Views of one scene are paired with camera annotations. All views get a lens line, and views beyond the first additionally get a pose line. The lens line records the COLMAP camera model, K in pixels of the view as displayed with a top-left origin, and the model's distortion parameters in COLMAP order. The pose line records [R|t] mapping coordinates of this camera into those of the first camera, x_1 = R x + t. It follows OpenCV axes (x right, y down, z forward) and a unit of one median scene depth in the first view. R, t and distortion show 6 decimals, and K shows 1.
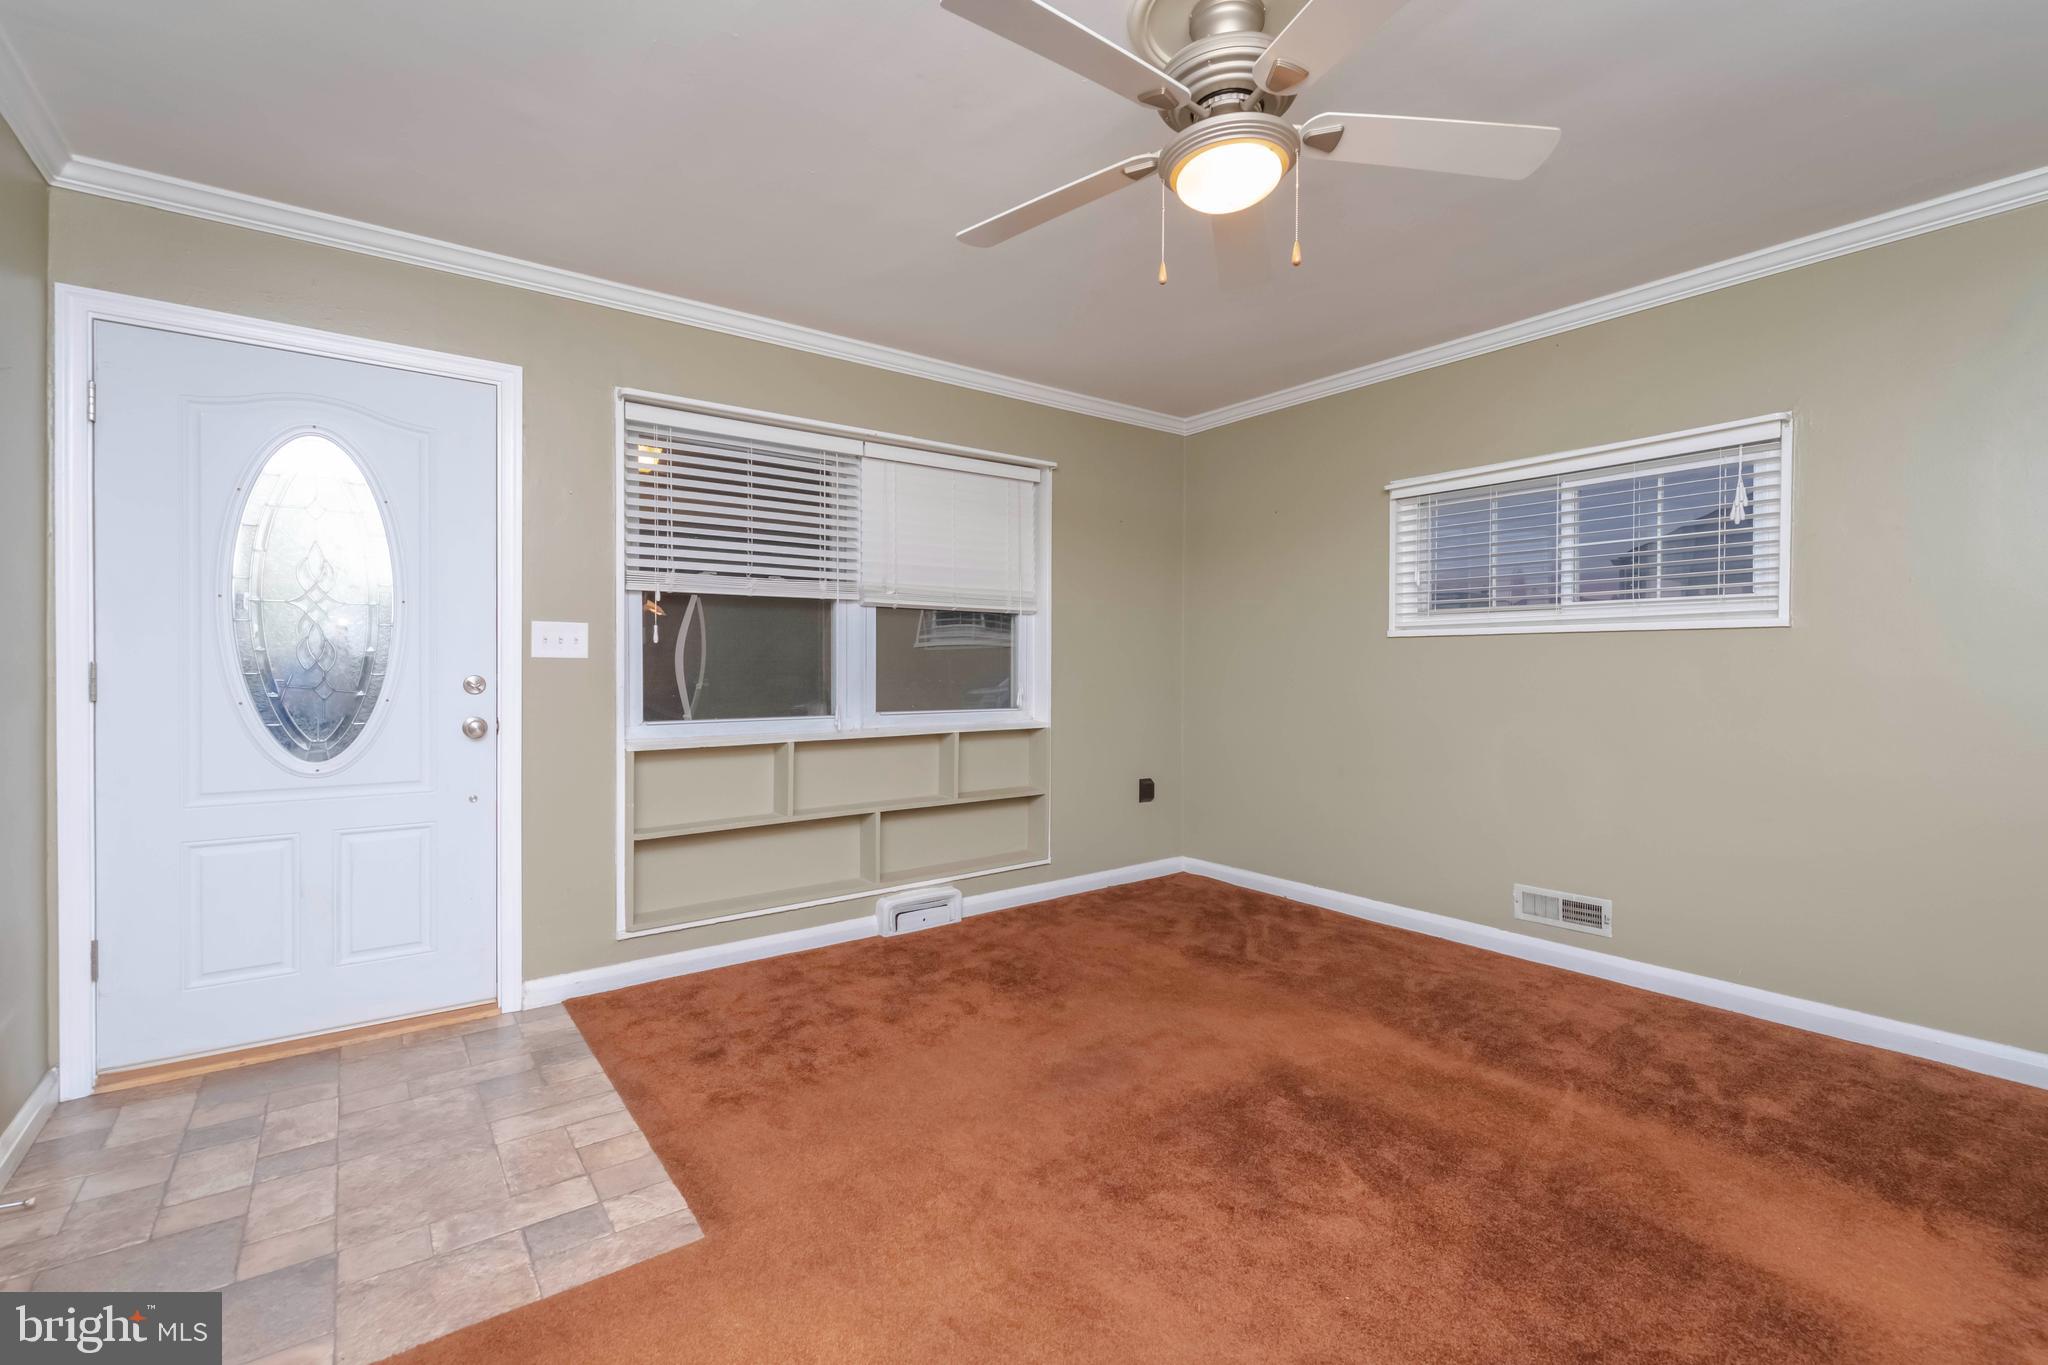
lens RADIAL K [[904.0, 0, 1024.0], [0, 904.0, 682.5], [0, 0, 1]] dist [0.000446, -0.000114]
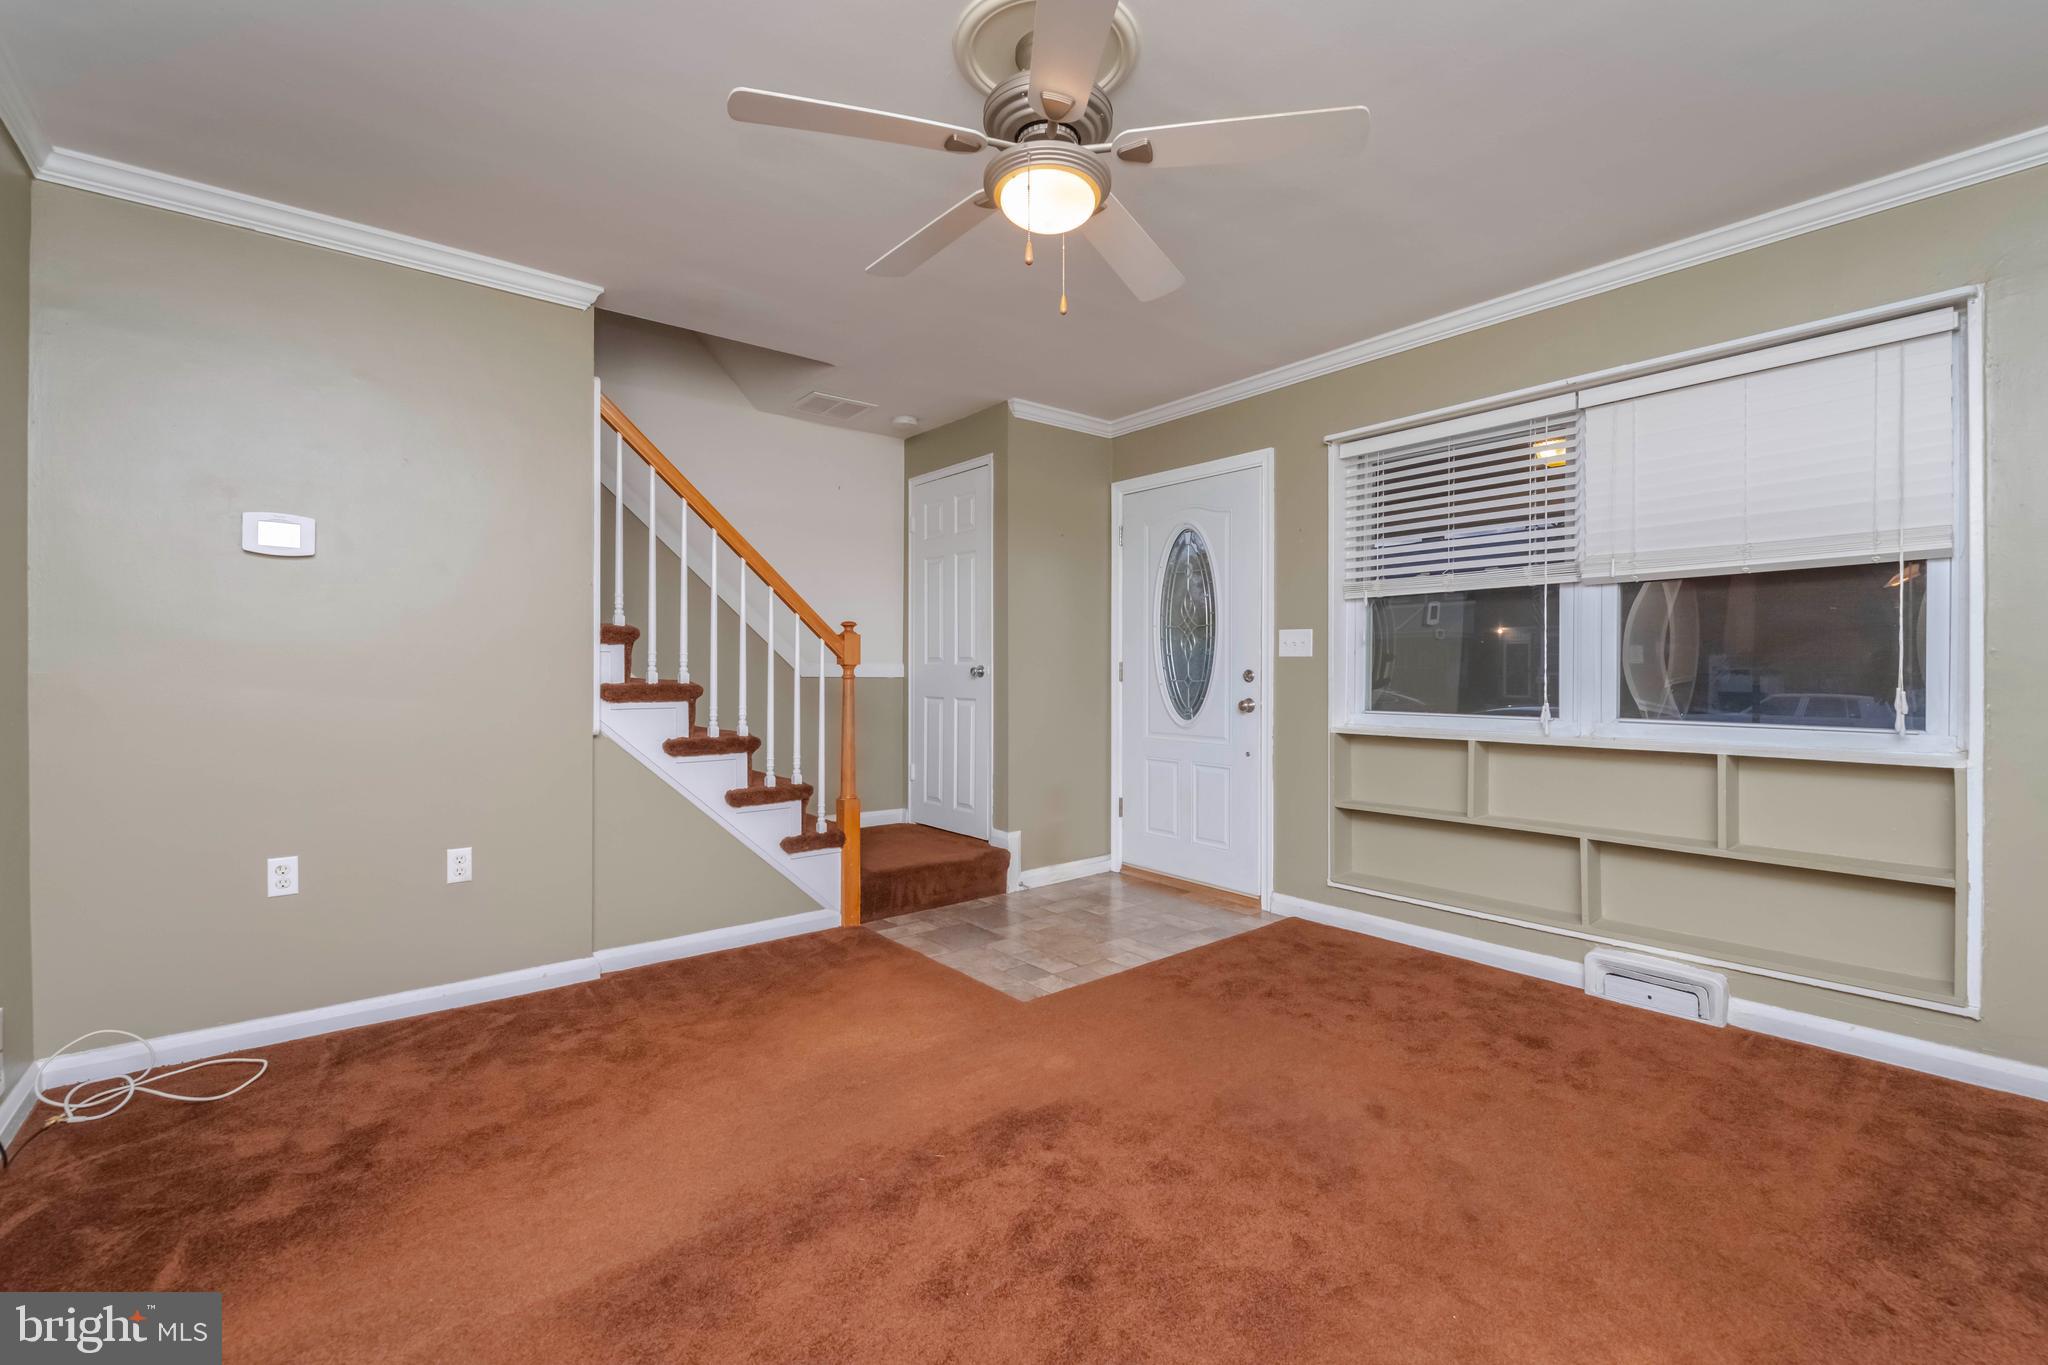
lens RADIAL K [[888.4, 0, 1024.0], [0, 888.4, 682.5], [0, 0, 1]] dist [0.010520, -0.000175]
pose [[0.021727, 0.013629, -0.999671, 0.721837], [-0.018260, 0.999746, 0.013233, 0.000566], [0.999597, 0.017966, 0.021971, 0.535897]]
